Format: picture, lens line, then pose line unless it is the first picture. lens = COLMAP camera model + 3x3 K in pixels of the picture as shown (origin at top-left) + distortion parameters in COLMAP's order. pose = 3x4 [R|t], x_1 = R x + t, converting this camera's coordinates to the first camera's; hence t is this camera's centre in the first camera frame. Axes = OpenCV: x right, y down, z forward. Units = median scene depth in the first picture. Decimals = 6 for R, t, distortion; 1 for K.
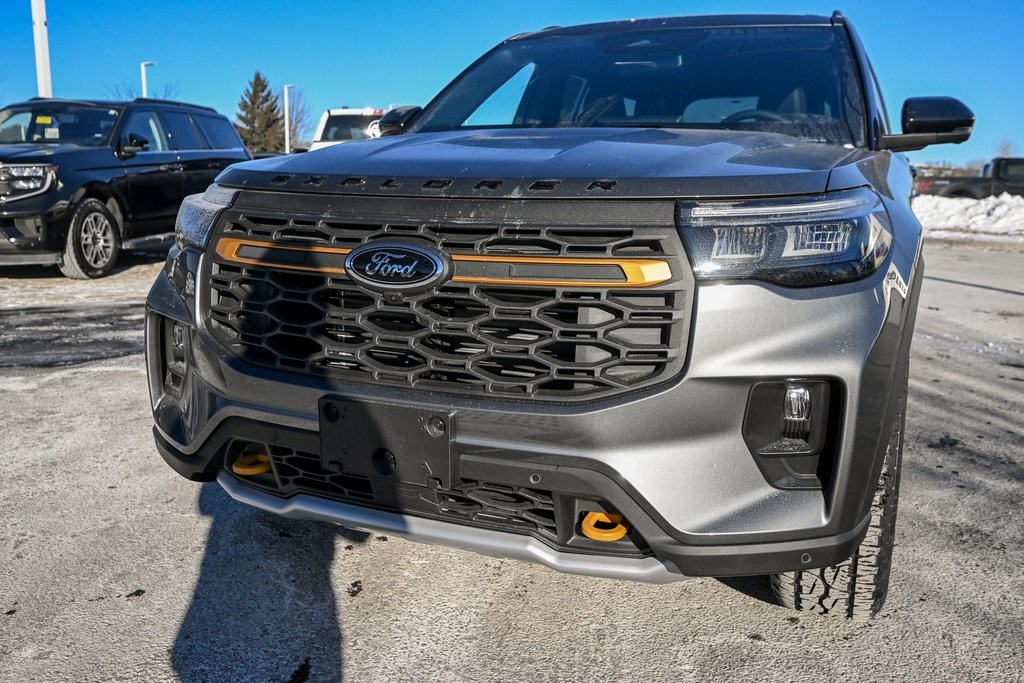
lens RADIAL K [[877.0, 0, 510.2], [0, 877.0, 338.0], [0, 0, 1]] dist [-0.006445, -0.003269]
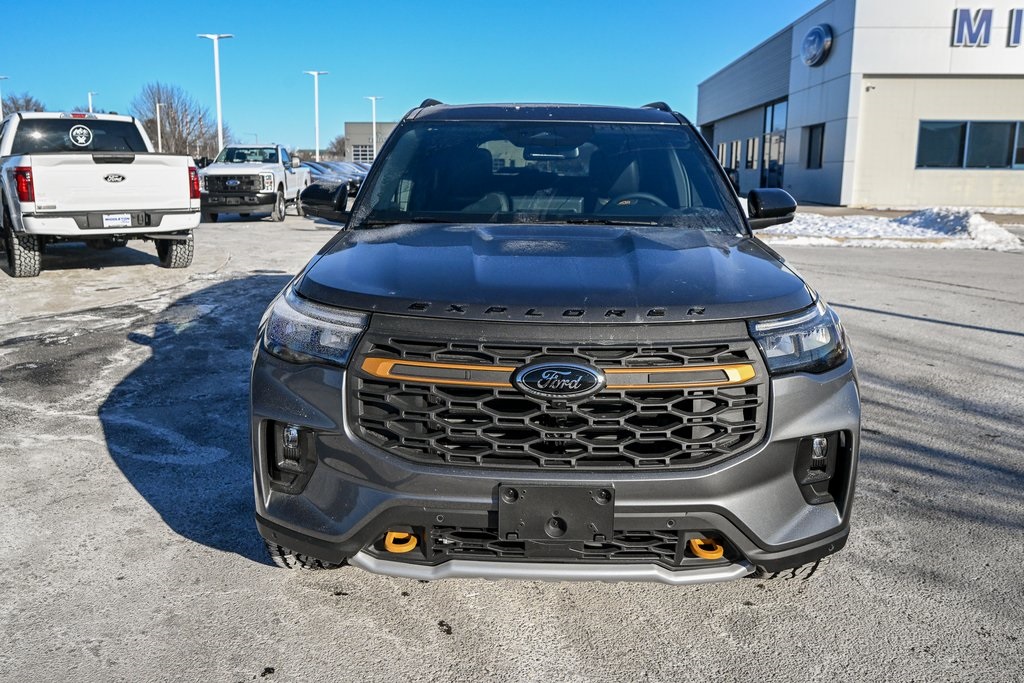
lens RADIAL K [[877.0, 0, 521.5], [0, 877.0, 339.5], [0, 0, 1]] dist [-0.006445, -0.003269]
pose [[0.920665, -0.076874, 0.382710, -0.694244], [0.067693, 0.997004, 0.037422, -0.198747], [-0.384440, -0.008546, 0.923110, -0.198698]]
